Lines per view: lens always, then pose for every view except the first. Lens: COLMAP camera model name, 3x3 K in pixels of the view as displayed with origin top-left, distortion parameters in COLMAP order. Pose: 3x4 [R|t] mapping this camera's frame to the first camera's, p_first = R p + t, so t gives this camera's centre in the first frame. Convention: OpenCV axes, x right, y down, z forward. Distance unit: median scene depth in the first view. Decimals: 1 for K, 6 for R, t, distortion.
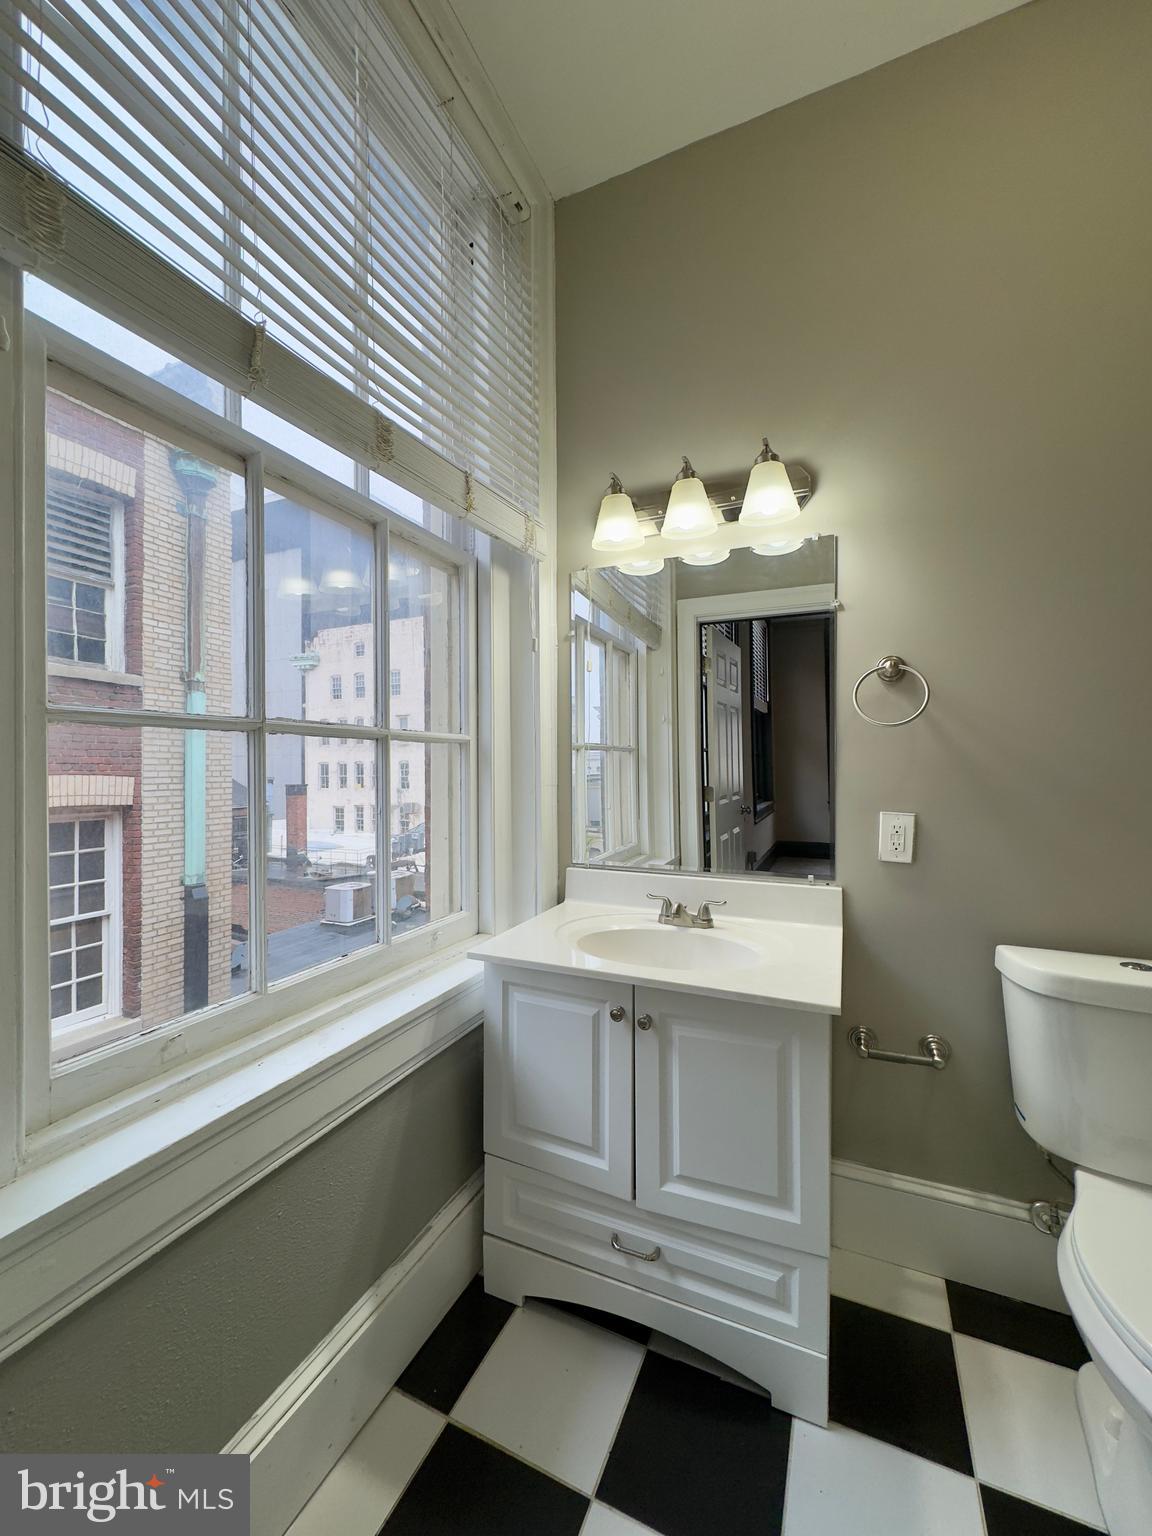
lens RADIAL K [[611.3, 0, 578.1], [0, 611.3, 755.9], [0, 0, 1]] dist [-0.002243, 0.000365]
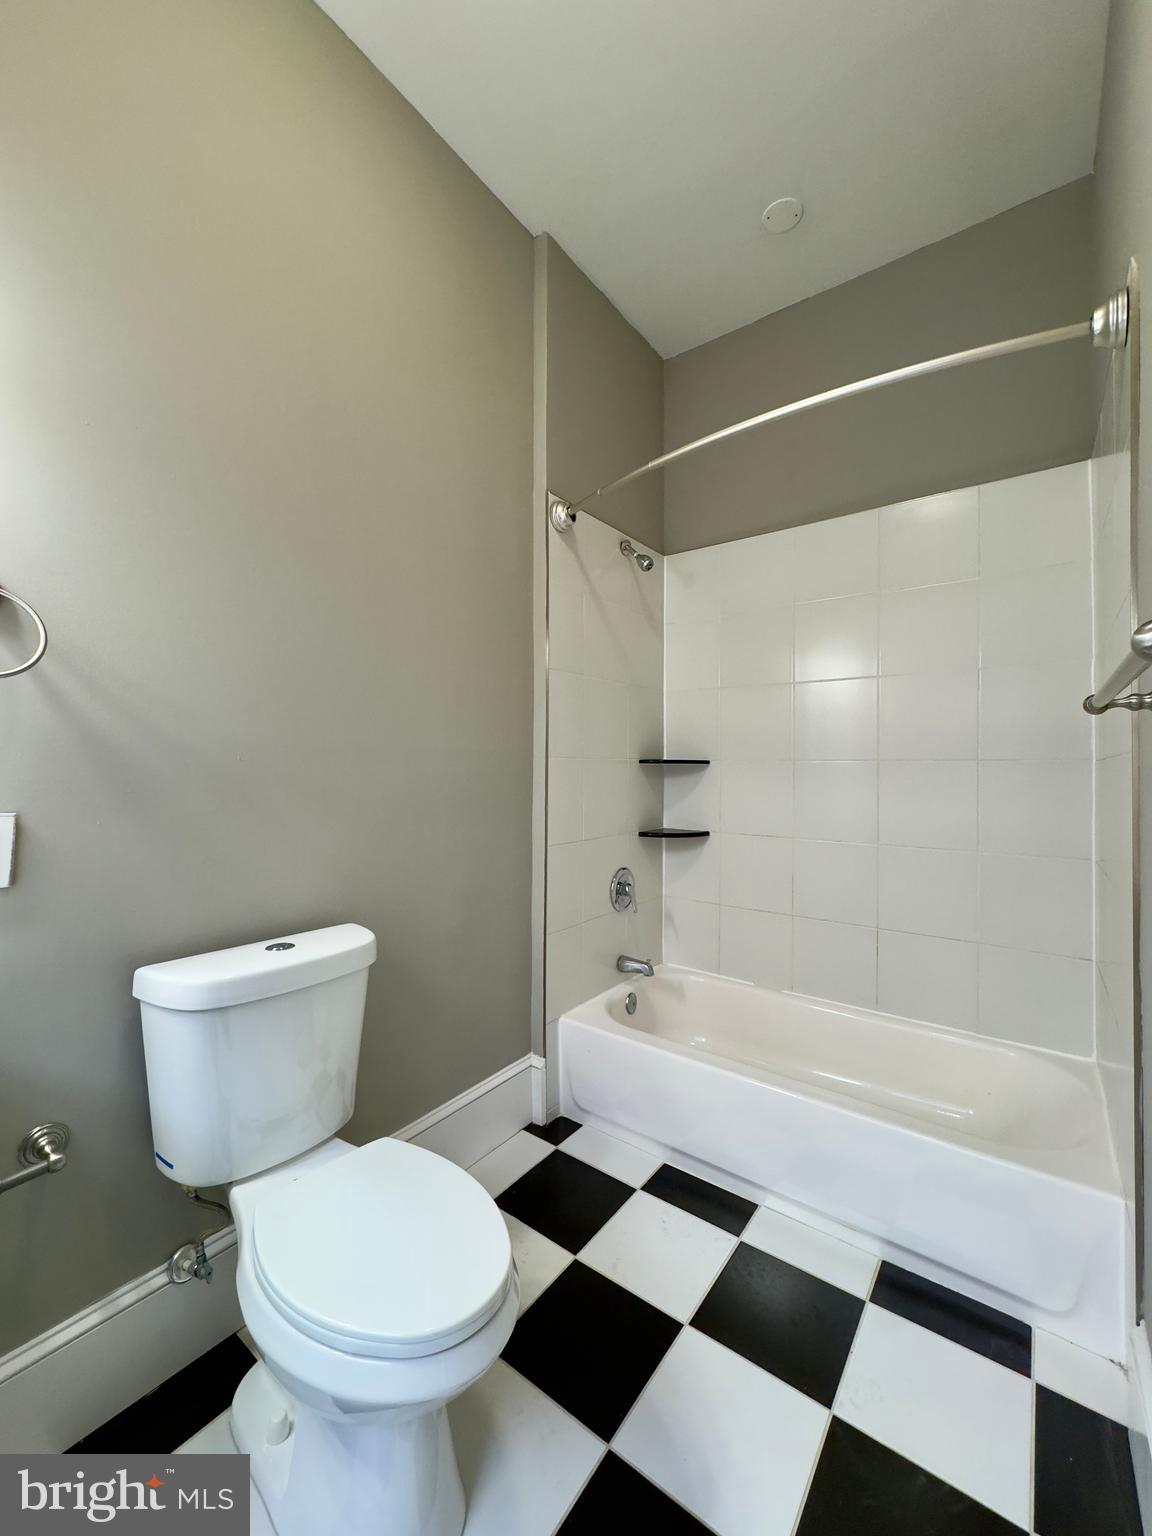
lens RADIAL K [[611.3, 0, 576.1], [0, 611.3, 765.4], [0, 0, 1]] dist [-0.002243, 0.000365]
pose [[0.221493, 0.009093, 0.975120, 0.029908], [-0.022743, 0.999733, -0.004156, 0.032491], [-0.974897, -0.021256, 0.221641, 0.271158]]
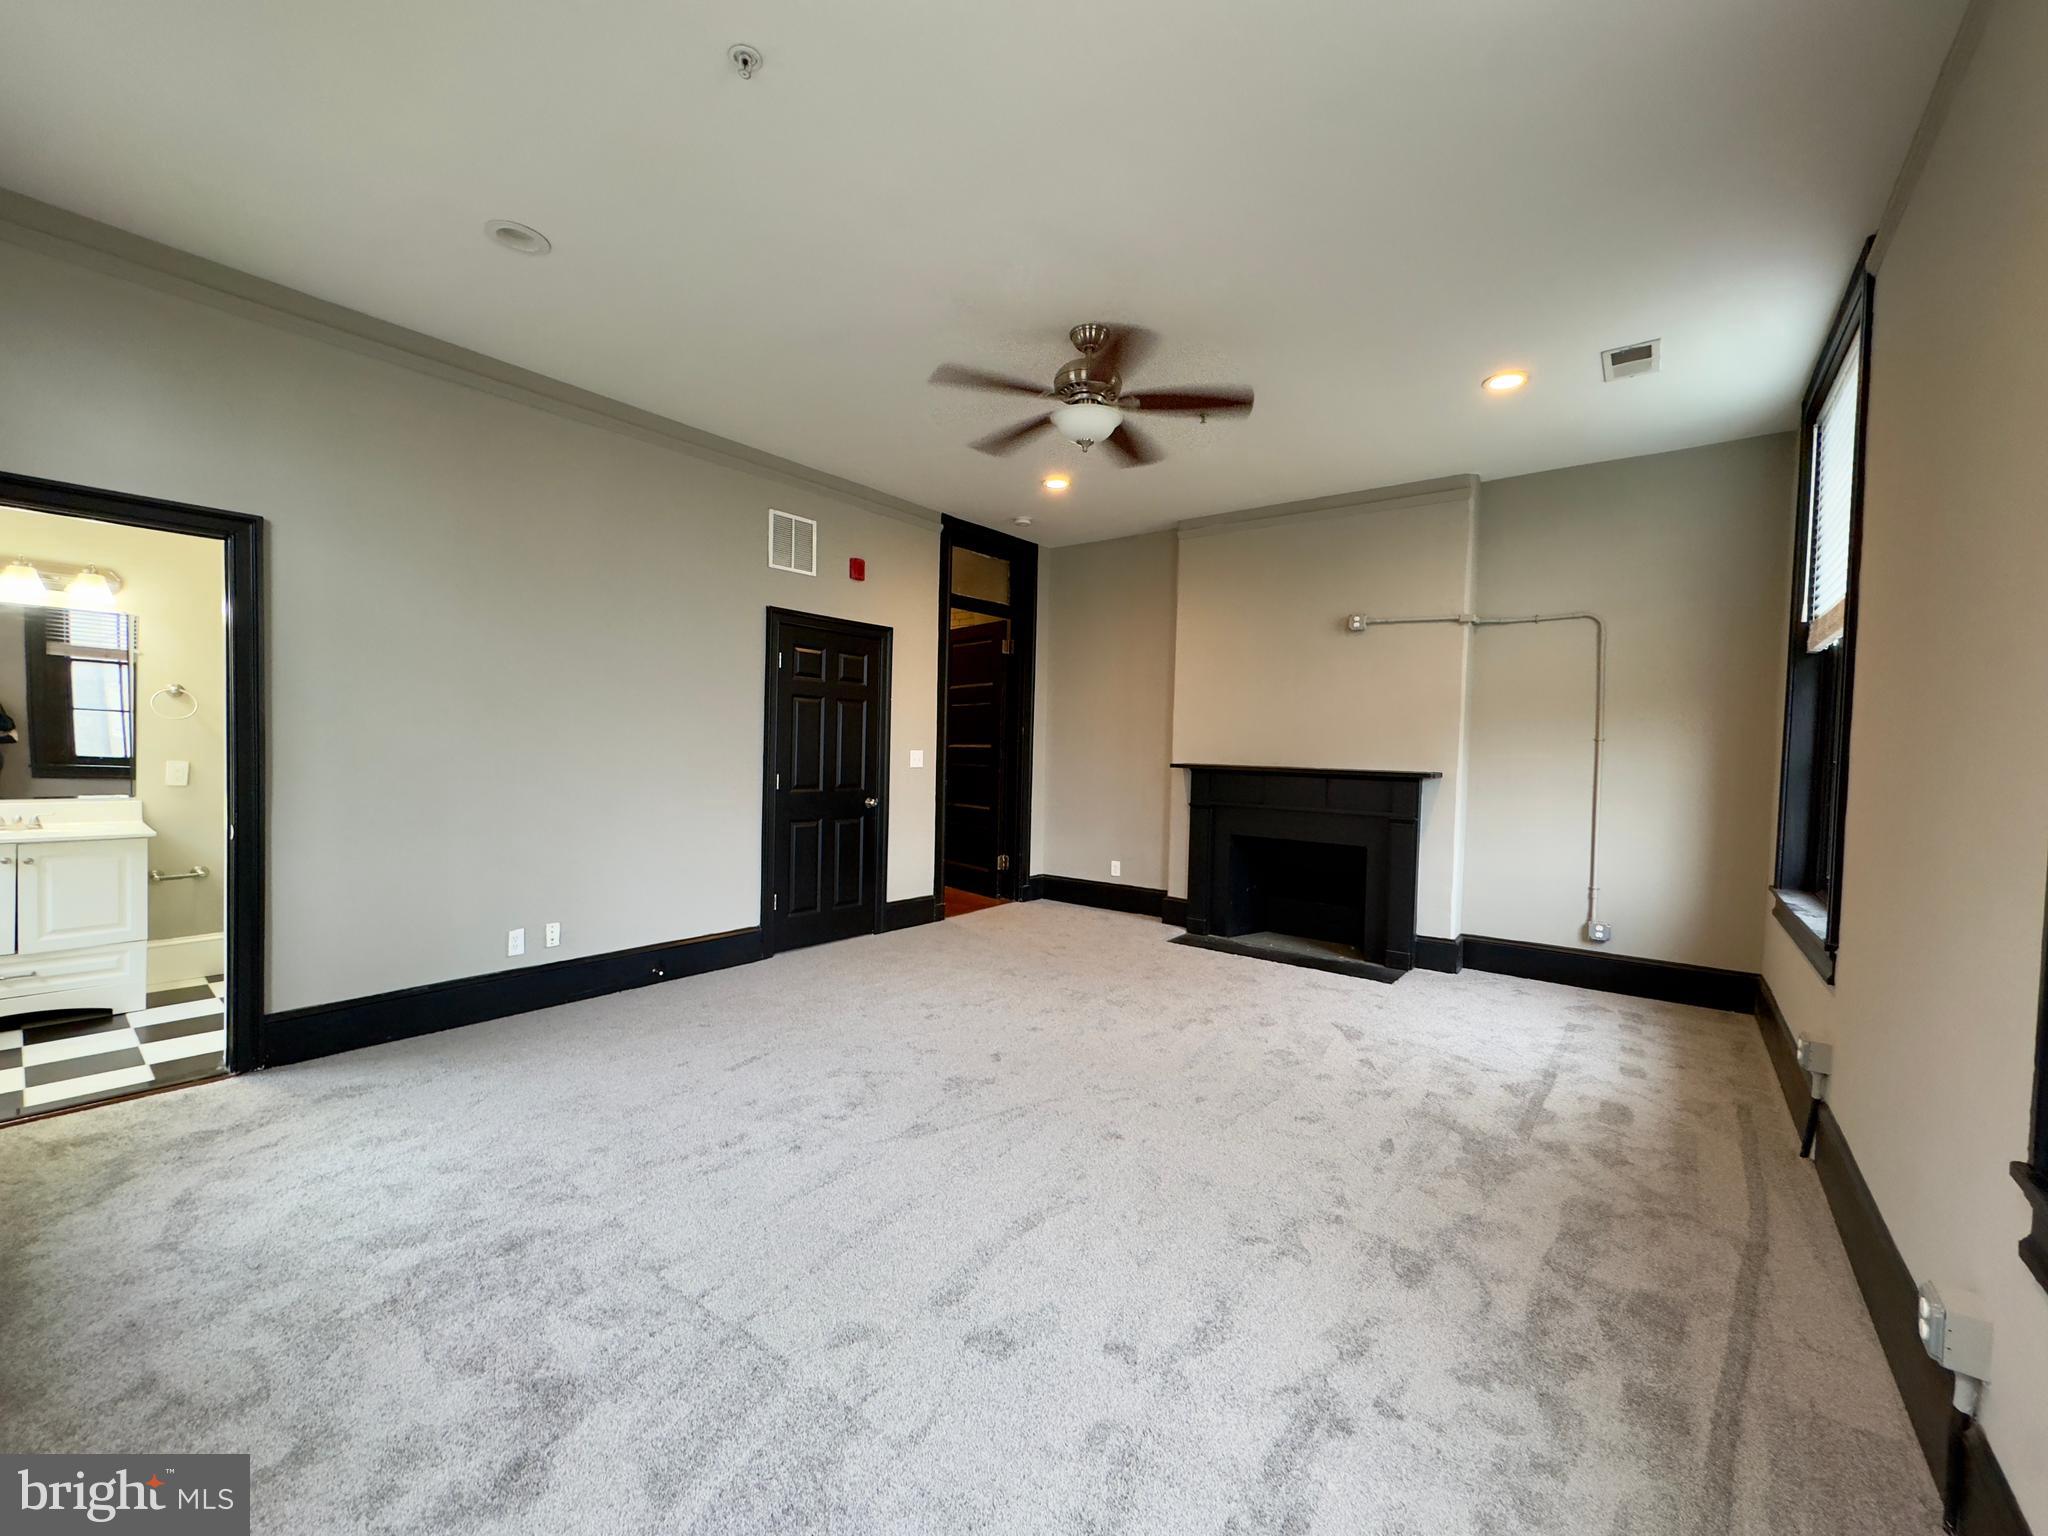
lens RADIAL K [[815.0, 0, 1019.2], [0, 815.0, 770.3], [0, 0, 1]] dist [-0.002243, 0.000365]
pose [[0.239492, -0.018571, 0.970721, -1.591015], [-0.044233, 0.998570, 0.030017, -0.088950], [-0.969890, -0.050127, 0.238328, -2.619046]]
